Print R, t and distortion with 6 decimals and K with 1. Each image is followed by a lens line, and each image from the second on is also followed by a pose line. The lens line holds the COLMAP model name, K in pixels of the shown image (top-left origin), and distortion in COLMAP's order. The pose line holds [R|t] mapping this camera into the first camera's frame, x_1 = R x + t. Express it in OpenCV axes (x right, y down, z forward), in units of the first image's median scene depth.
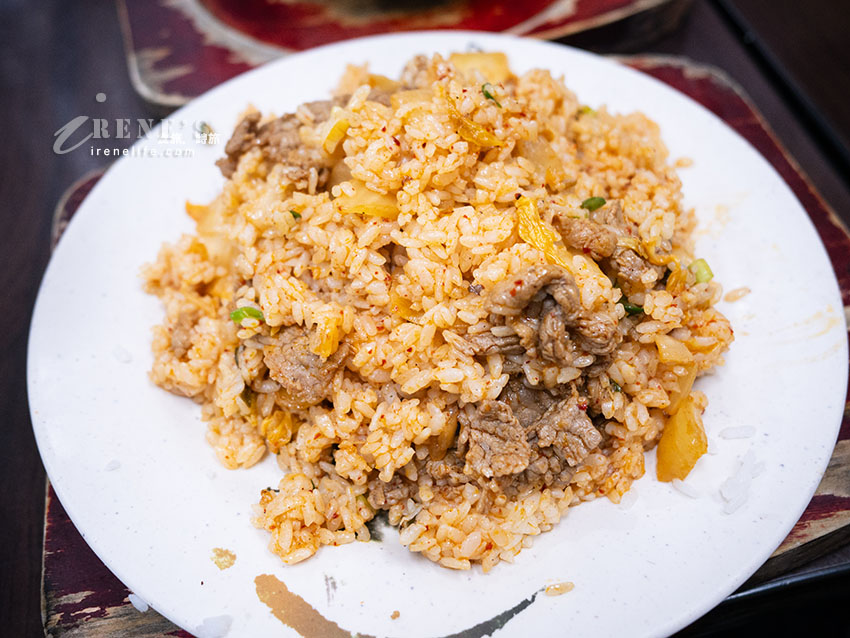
lens RADIAL K [[695.6, 0, 425.0], [0, 695.6, 319.0], [0, 0, 1]] dist [-0.008338, -0.001983]
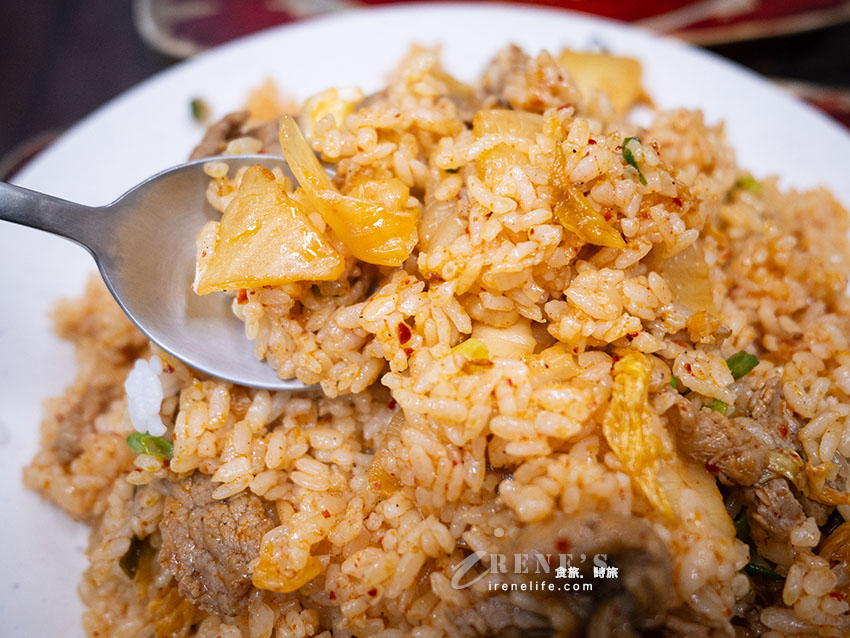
lens RADIAL K [[699.8, 0, 426.6], [0, 699.8, 348.8], [0, 0, 1]] dist [0.009091, 0.004035]
pose [[0.977128, 0.199021, -0.074915, 0.022843], [-0.190473, 0.975752, 0.107836, -0.196152], [0.094560, -0.091100, 0.991342, 0.365599]]
